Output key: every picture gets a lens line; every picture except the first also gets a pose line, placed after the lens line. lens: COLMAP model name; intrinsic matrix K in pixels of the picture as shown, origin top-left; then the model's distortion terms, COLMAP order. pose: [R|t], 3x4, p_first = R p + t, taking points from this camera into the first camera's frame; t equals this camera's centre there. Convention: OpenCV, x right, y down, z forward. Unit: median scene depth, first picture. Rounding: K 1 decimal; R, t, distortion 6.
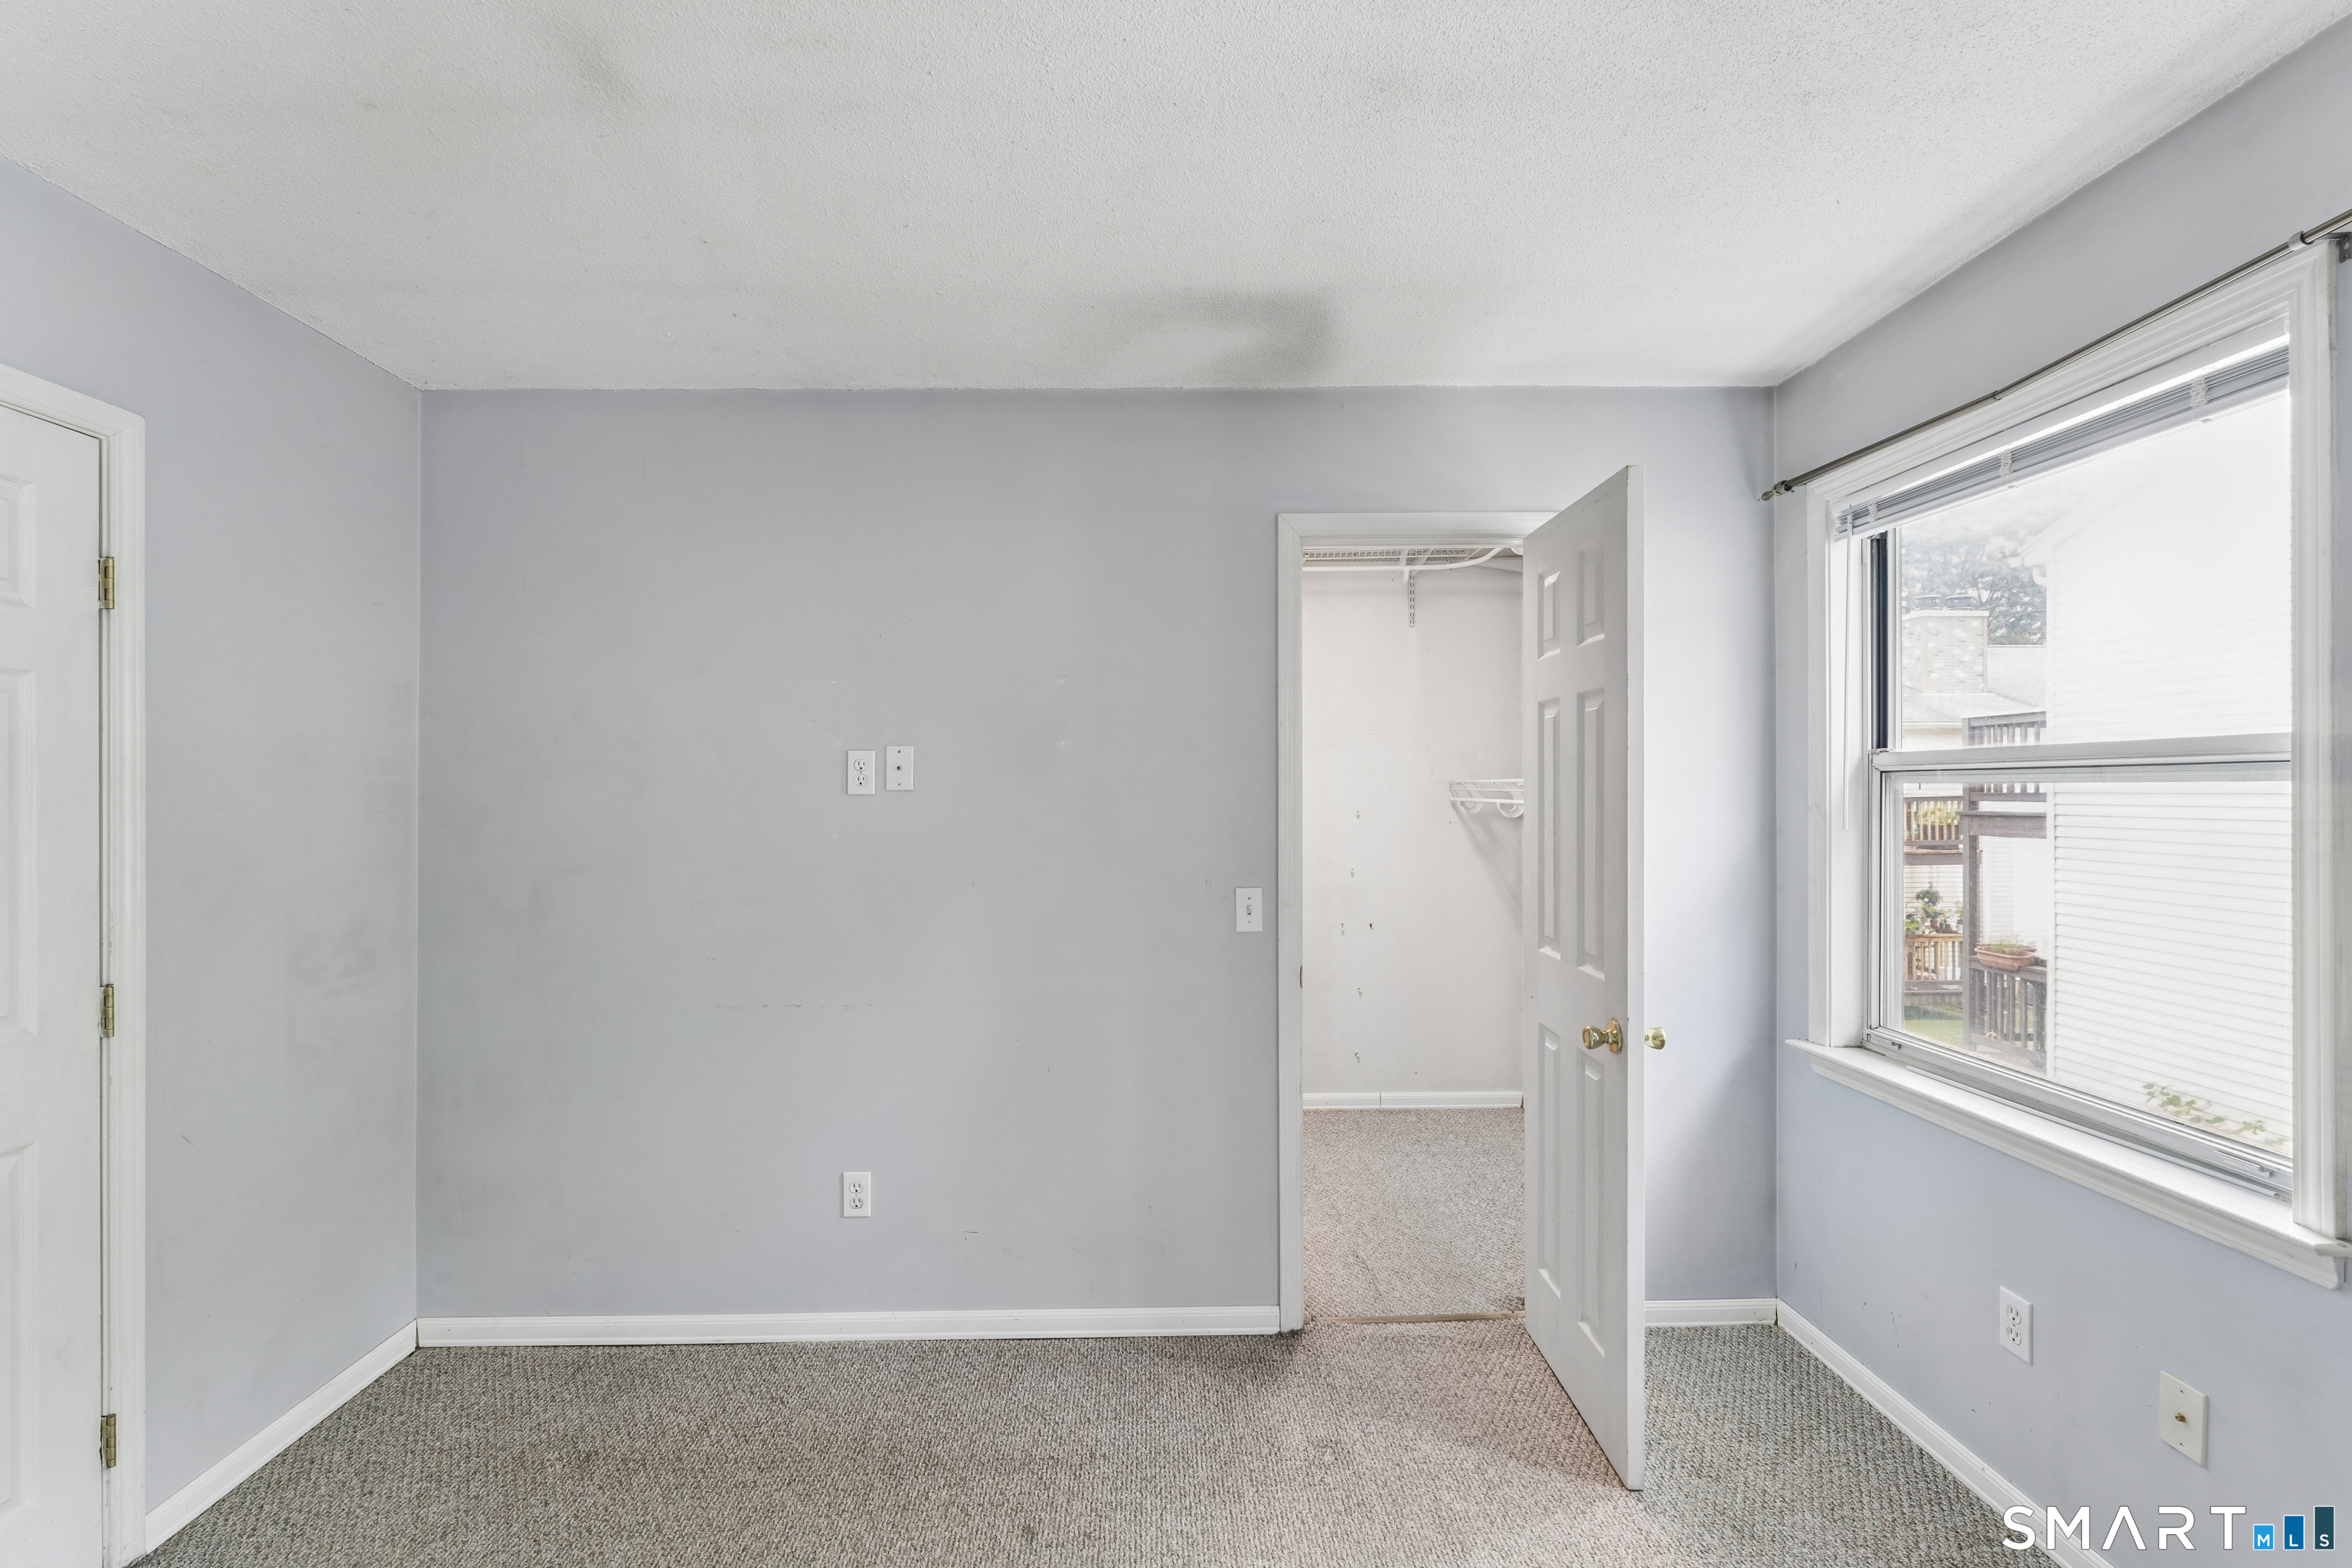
lens RADIAL K [[1029.1, 0, 1156.5], [0, 1029.1, 789.2], [0, 0, 1]] dist [-0.002137, -0.000802]
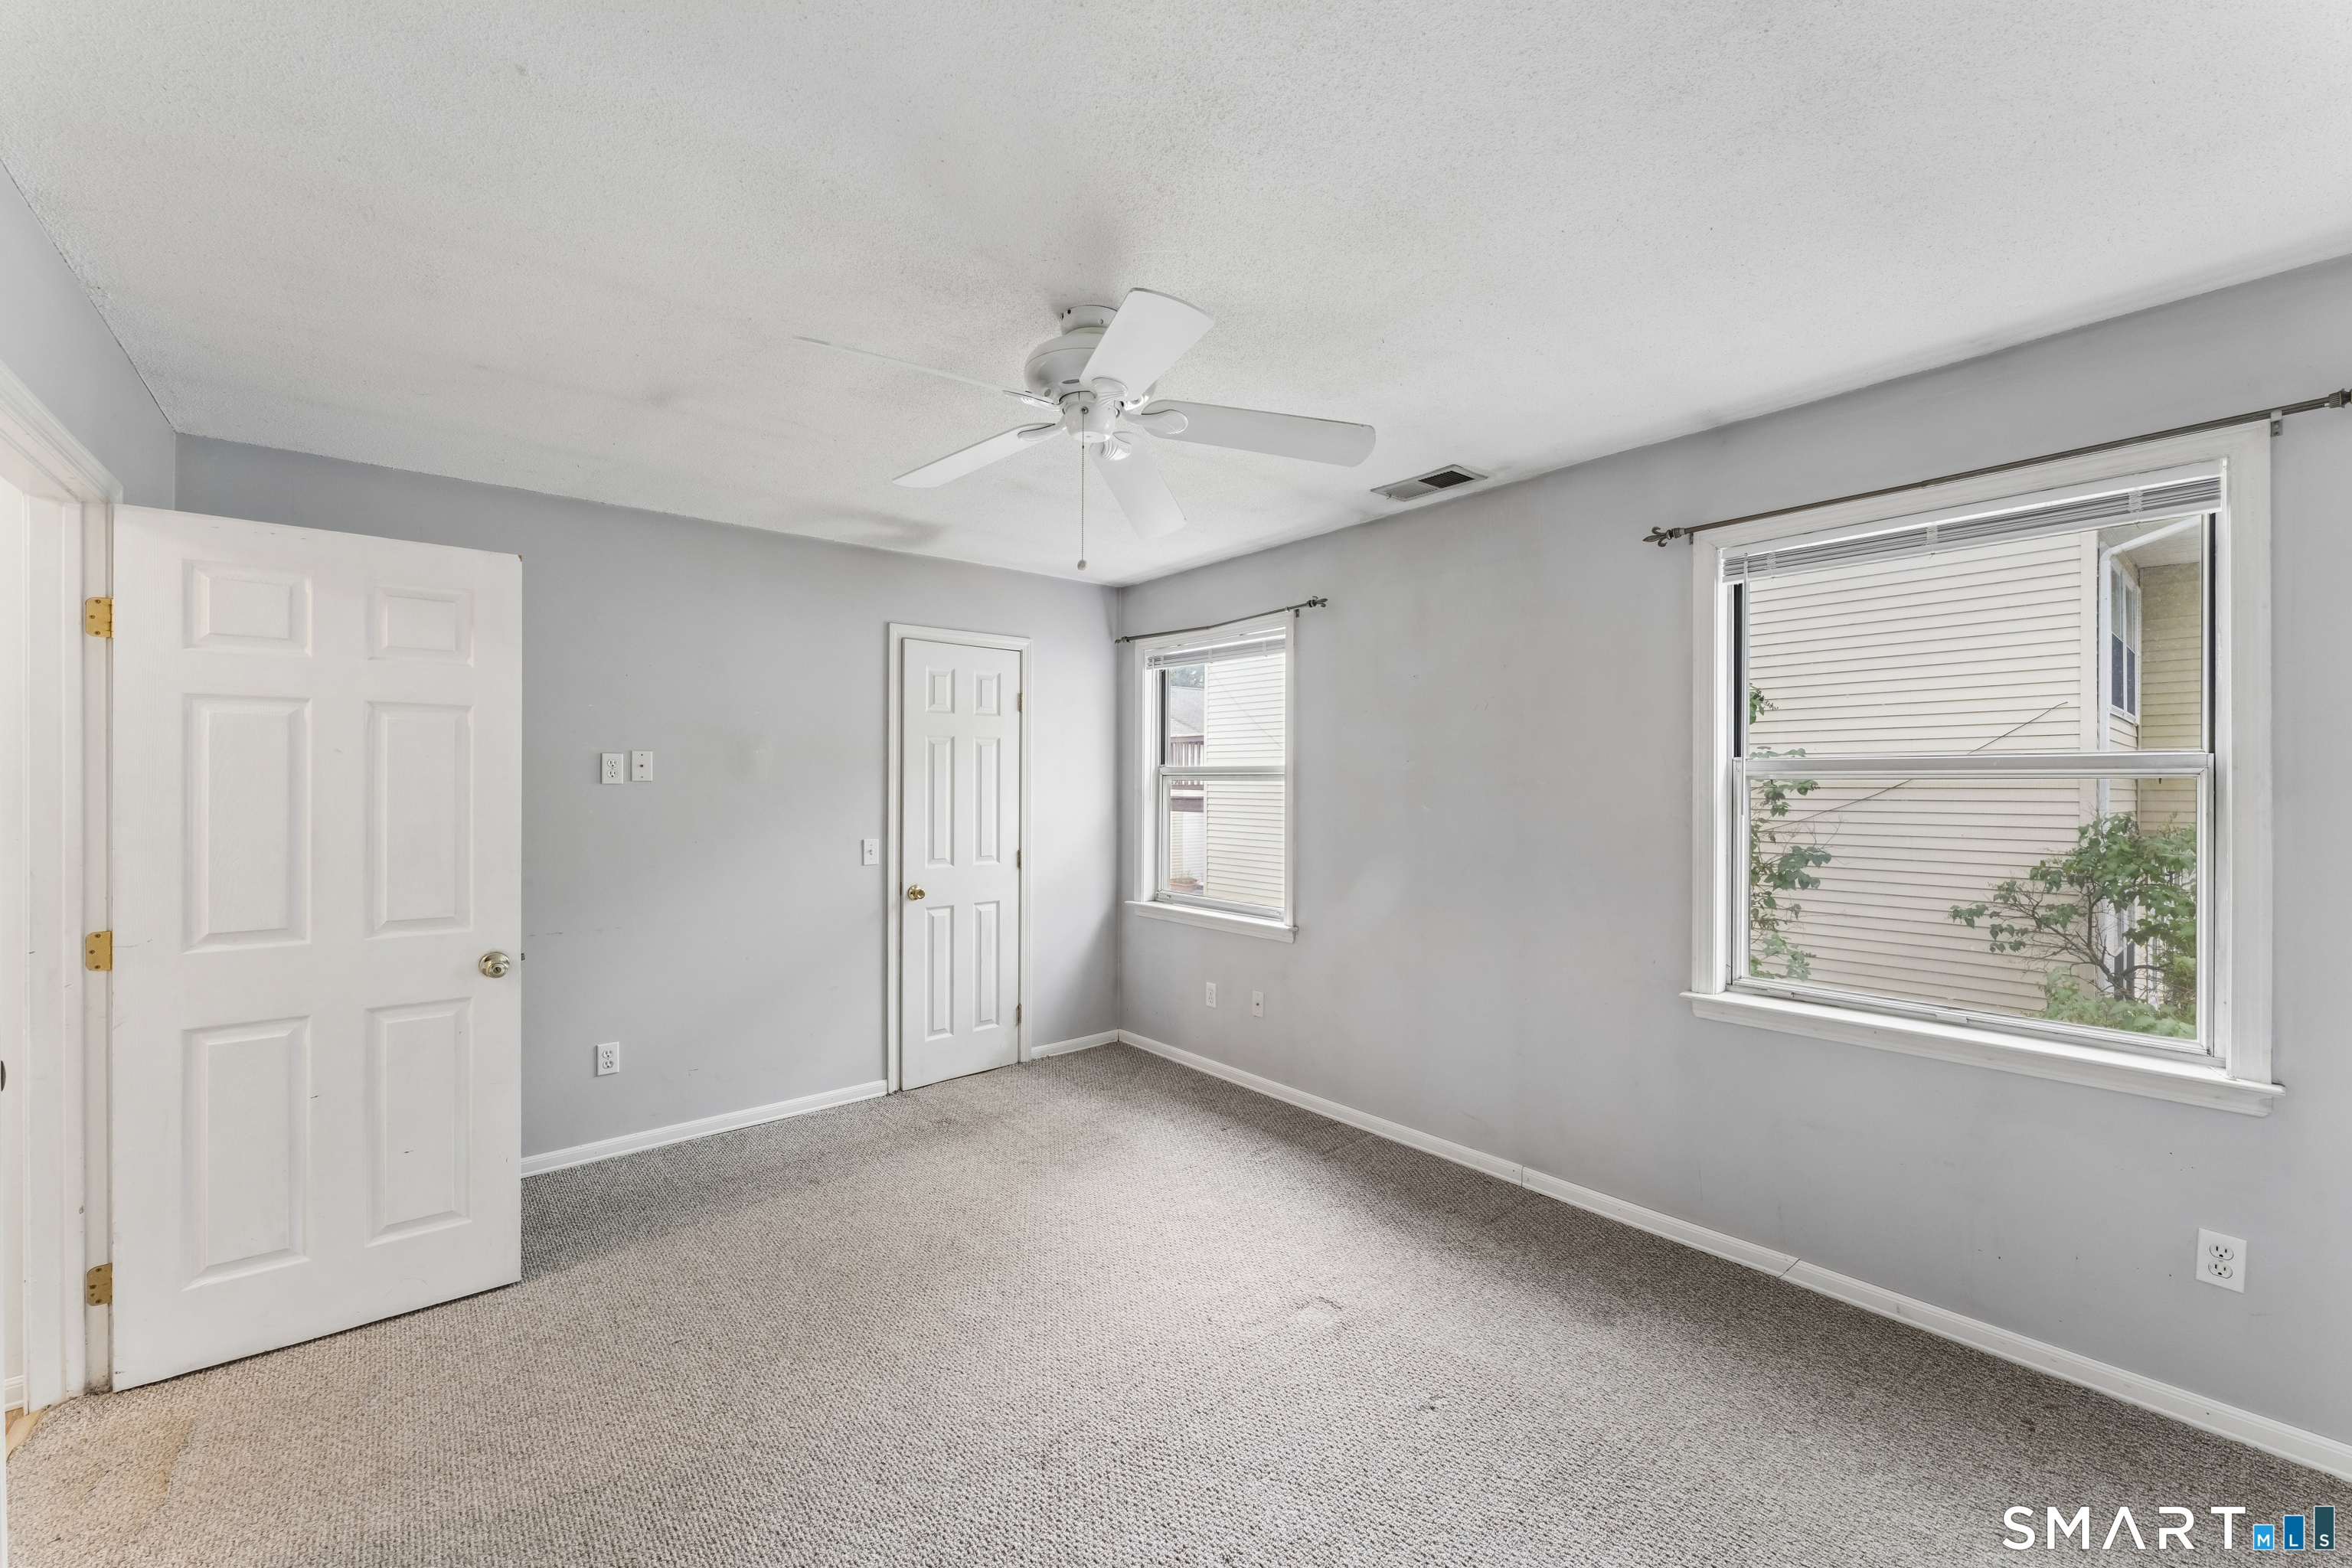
lens RADIAL K [[948.4, 0, 1174.0], [0, 948.4, 779.0], [0, 0, 1]] dist [-0.002483, 0.001030]
pose [[0.770216, 0.007300, 0.637742, -0.539612], [-0.006640, 0.999972, -0.003428, -0.001923], [-0.637749, -0.001594, 0.770243, -0.548681]]
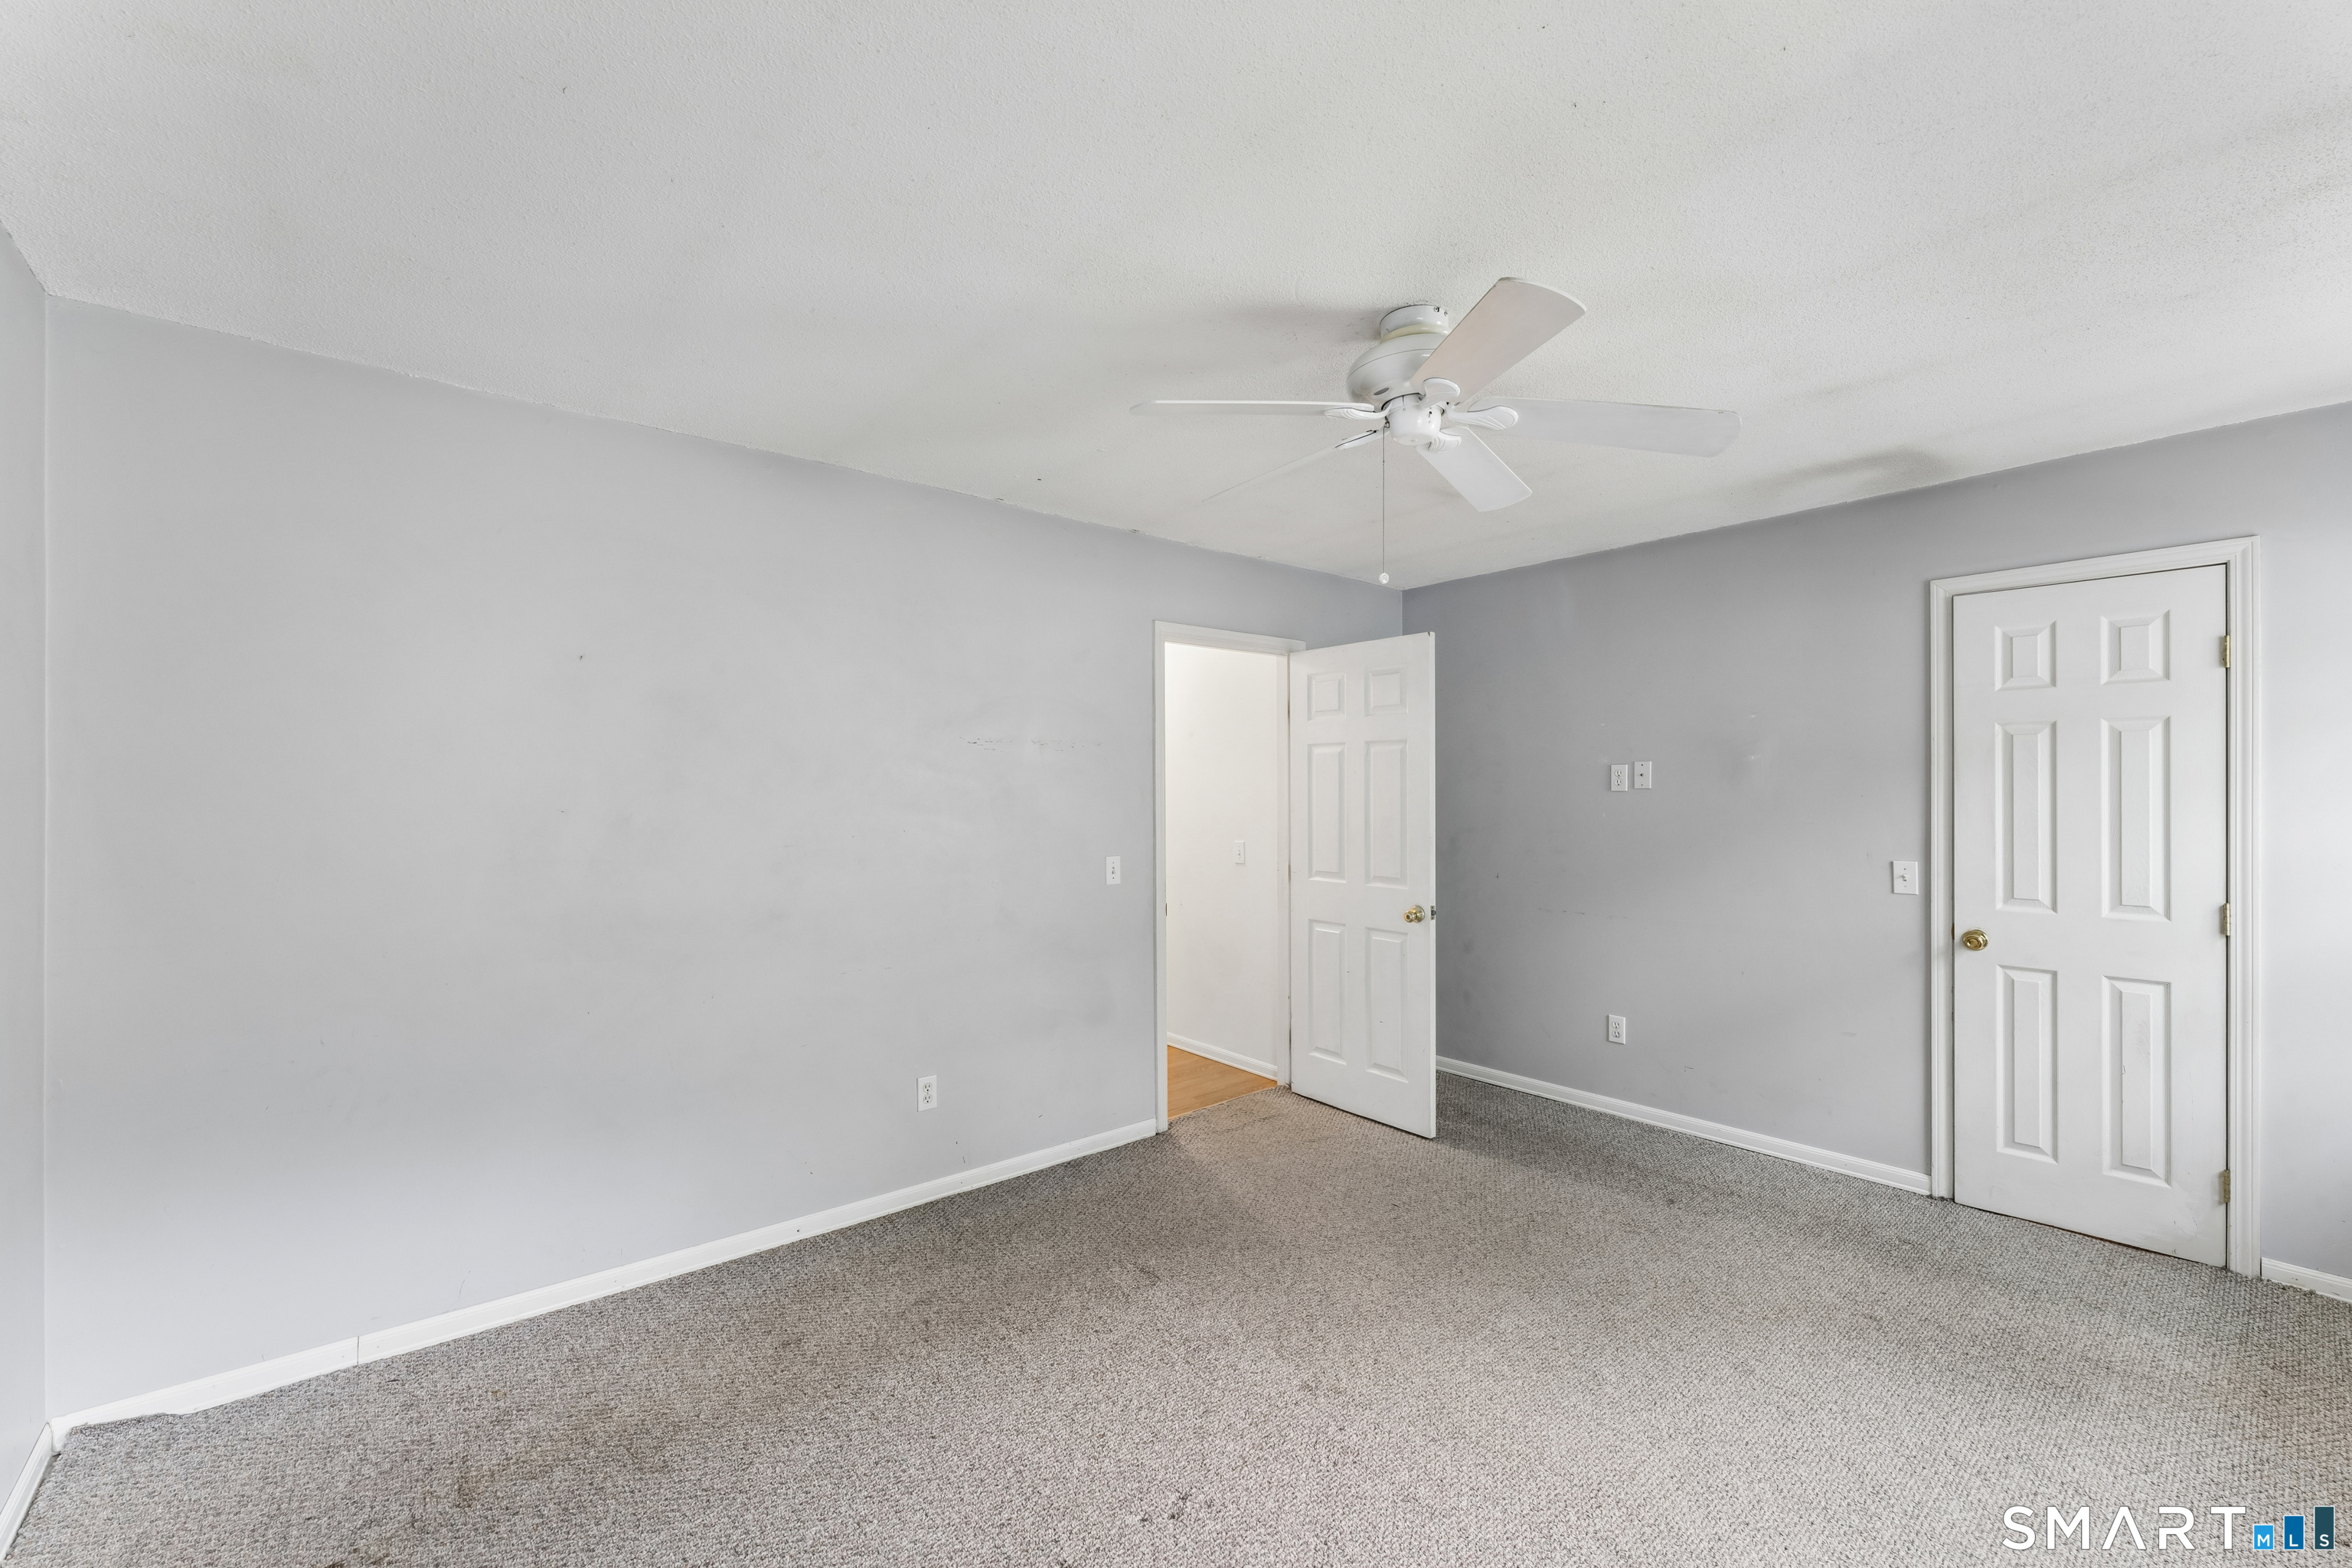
lens RADIAL K [[948.4, 0, 1180.1], [0, 948.4, 785.8], [0, 0, 1]] dist [-0.002483, 0.001030]
pose [[0.631853, 0.000147, -0.775089, 0.462882], [0.002300, 0.999995, 0.002065, -0.008230], [0.775085, -0.003087, 0.631849, -0.534772]]
